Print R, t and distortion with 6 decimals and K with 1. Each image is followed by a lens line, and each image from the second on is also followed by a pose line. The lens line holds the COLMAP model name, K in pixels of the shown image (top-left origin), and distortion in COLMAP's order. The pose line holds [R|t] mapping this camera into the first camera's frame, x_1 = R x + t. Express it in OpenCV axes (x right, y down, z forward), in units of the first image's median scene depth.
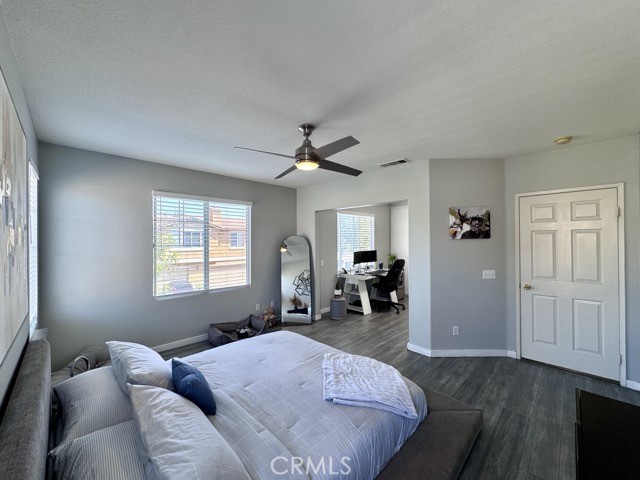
lens RADIAL K [[255.9, 0, 319.3], [0, 255.9, 239.2], [0, 0, 1]] dist [-0.002690, 0.000404]
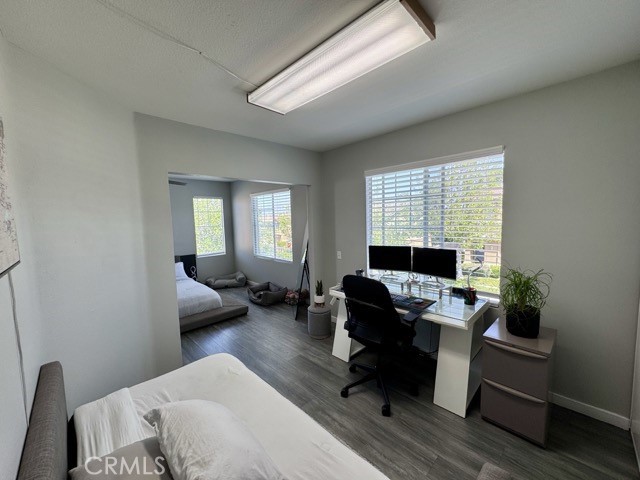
lens RADIAL K [[255.9, 0, 319.3], [0, 255.9, 239.2], [0, 0, 1]] dist [-0.002690, 0.000404]
pose [[-0.014336, 0.099856, -0.994899, 0.637777], [0.053491, 0.993653, 0.098960, -0.017657], [0.998465, -0.051800, -0.019587, 0.896915]]
